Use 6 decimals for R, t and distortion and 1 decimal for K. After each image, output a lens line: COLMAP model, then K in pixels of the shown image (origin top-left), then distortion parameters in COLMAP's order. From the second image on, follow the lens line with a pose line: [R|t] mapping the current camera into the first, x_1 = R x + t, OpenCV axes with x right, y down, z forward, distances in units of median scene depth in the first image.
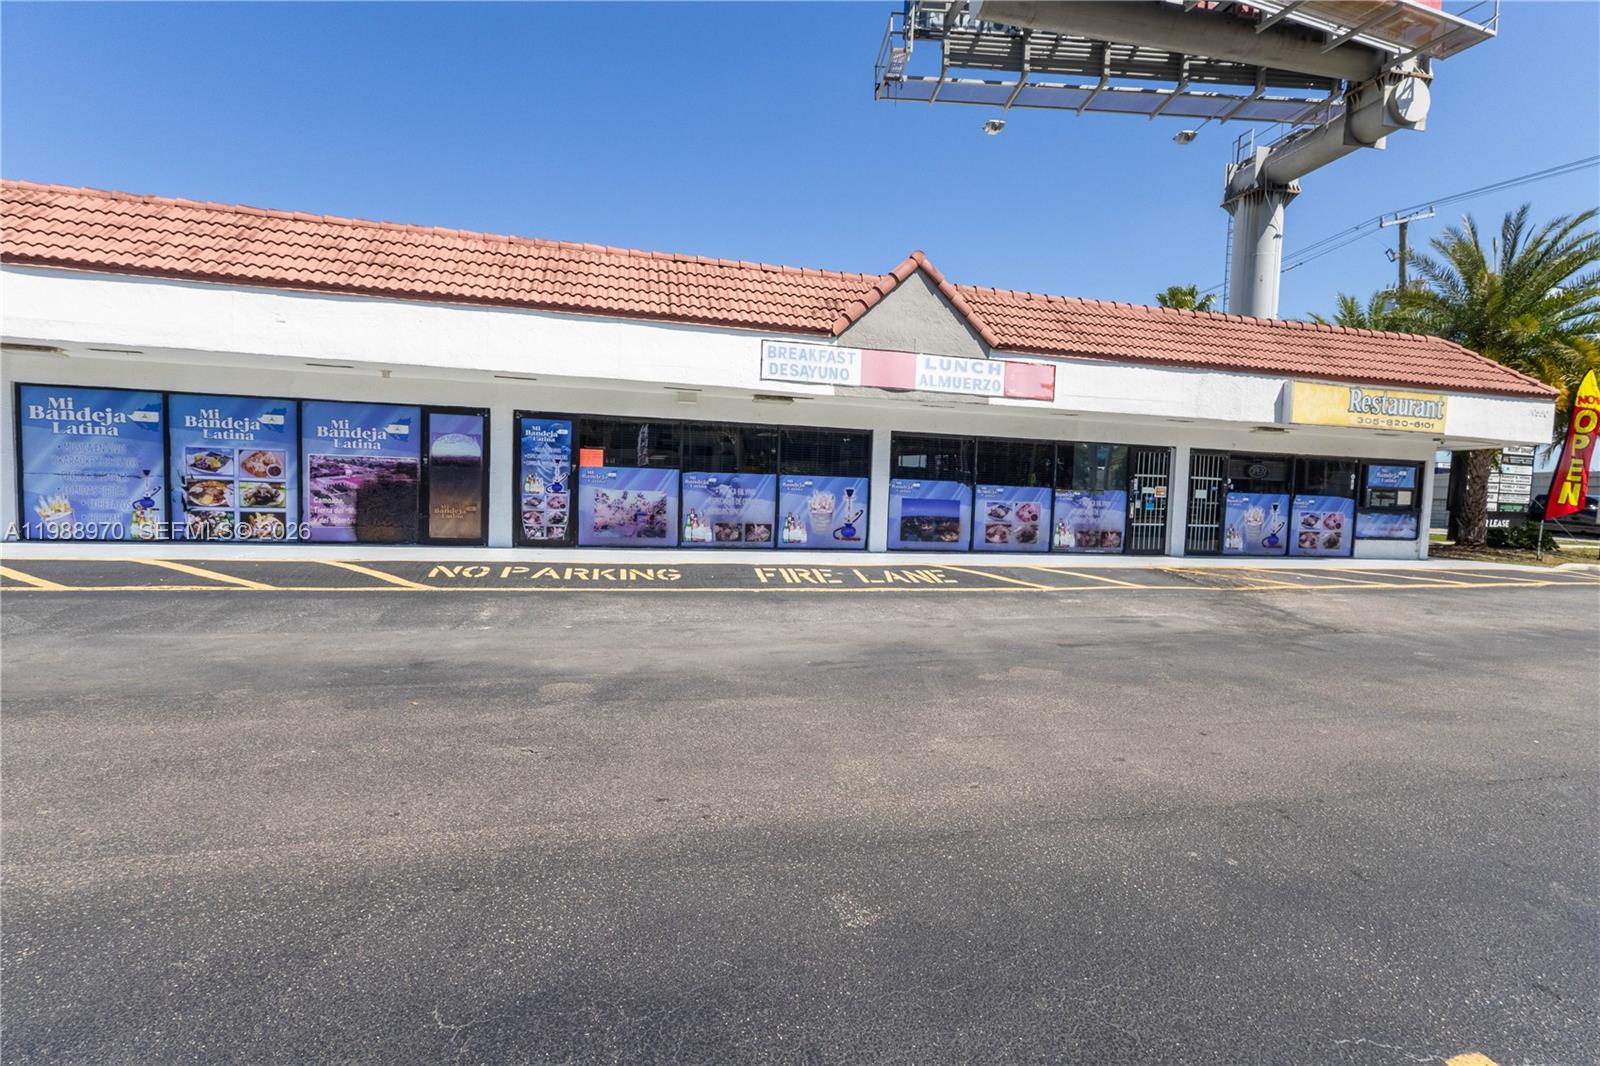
lens RADIAL K [[733.5, 0, 804.4], [0, 733.5, 527.3], [0, 0, 1]] dist [0.005076, 0.000227]
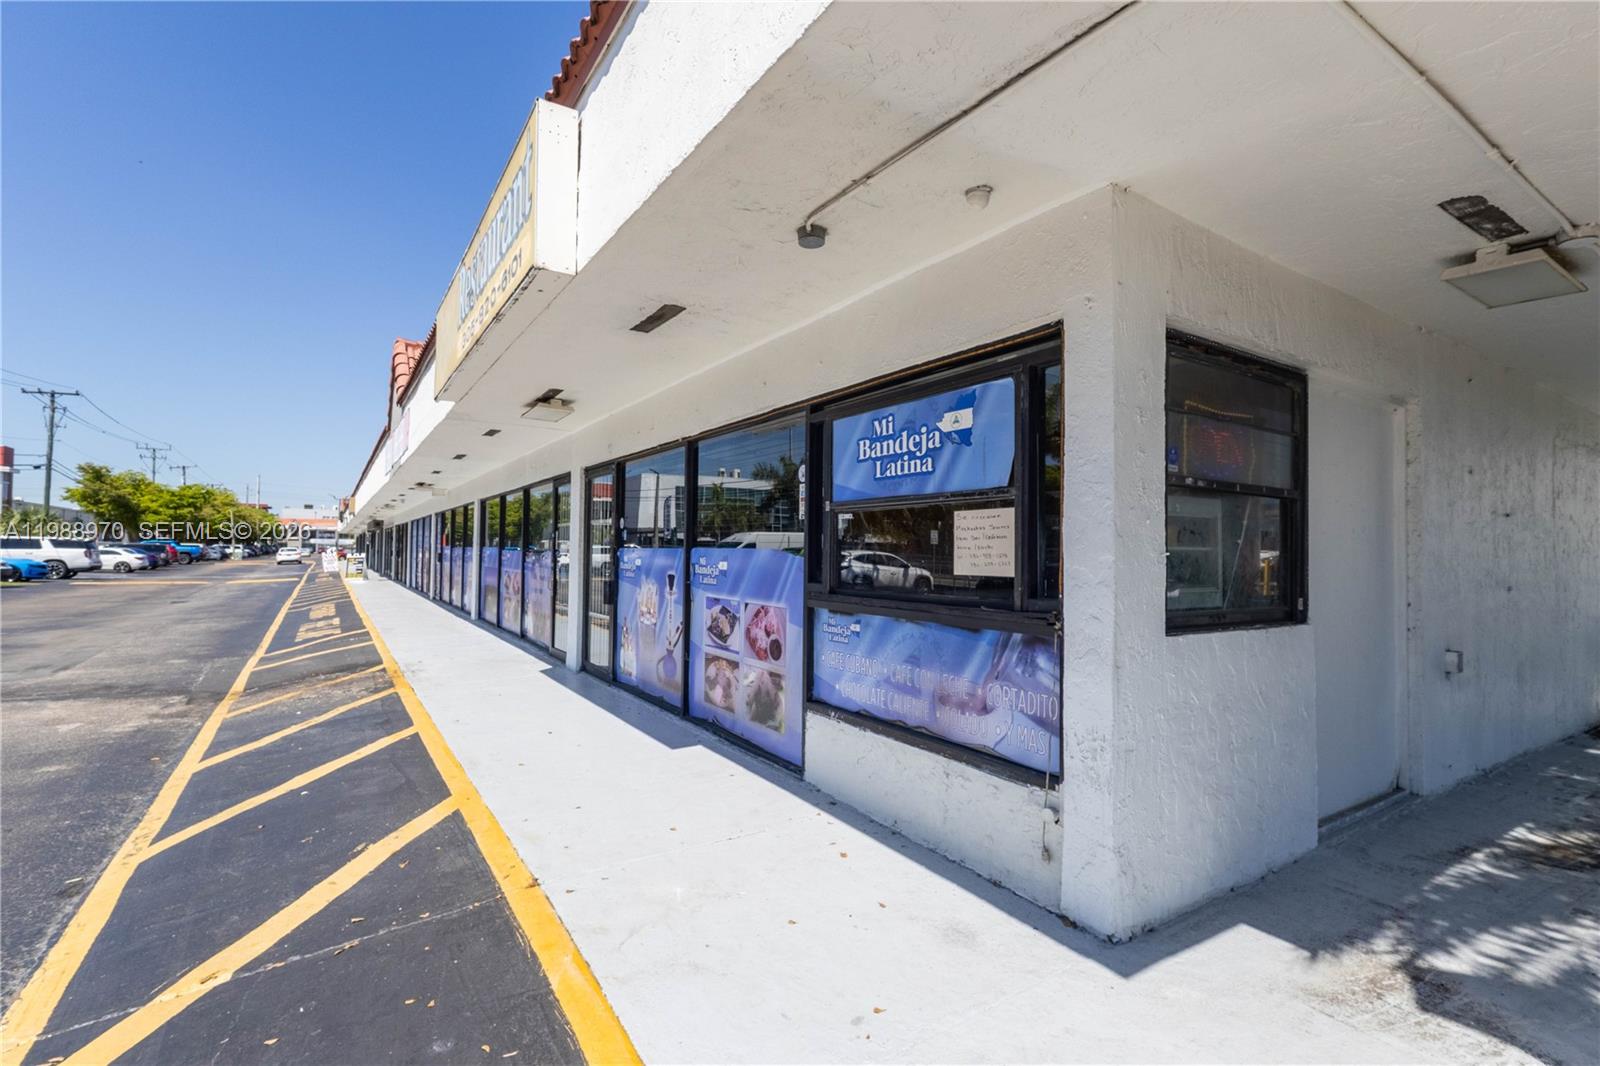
lens RADIAL K [[733.5, 0, 805.0], [0, 733.5, 532.9], [0, 0, 1]] dist [0.005076, 0.000227]
pose [[0.322271, -0.058672, -0.944828, 1.106381], [-0.057023, 0.995062, -0.081242, -0.027136], [0.944929, 0.080058, 0.317334, 1.008783]]
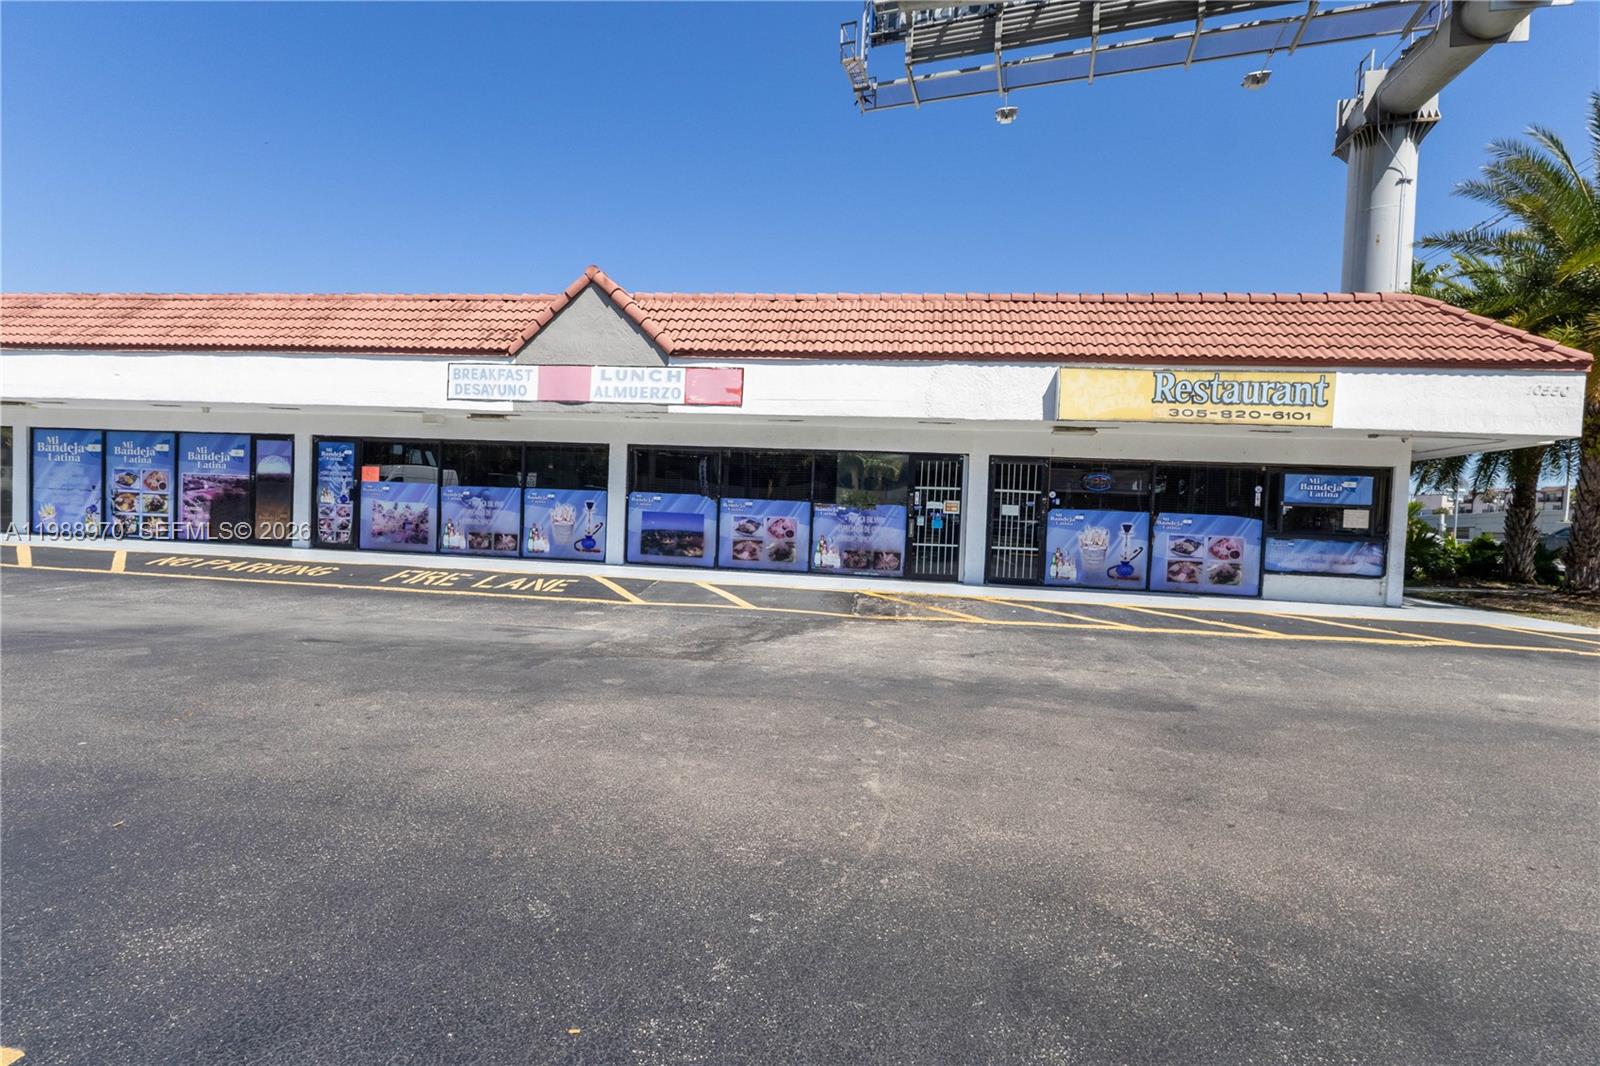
lens RADIAL K [[733.5, 0, 803.0], [0, 733.5, 534.0], [0, 0, 1]] dist [0.005076, 0.000227]
pose [[0.926546, 0.015023, -0.375882, 0.658717], [-0.028818, 0.999101, -0.031104, 0.014593], [0.375077, 0.039651, 0.926145, 0.147175]]
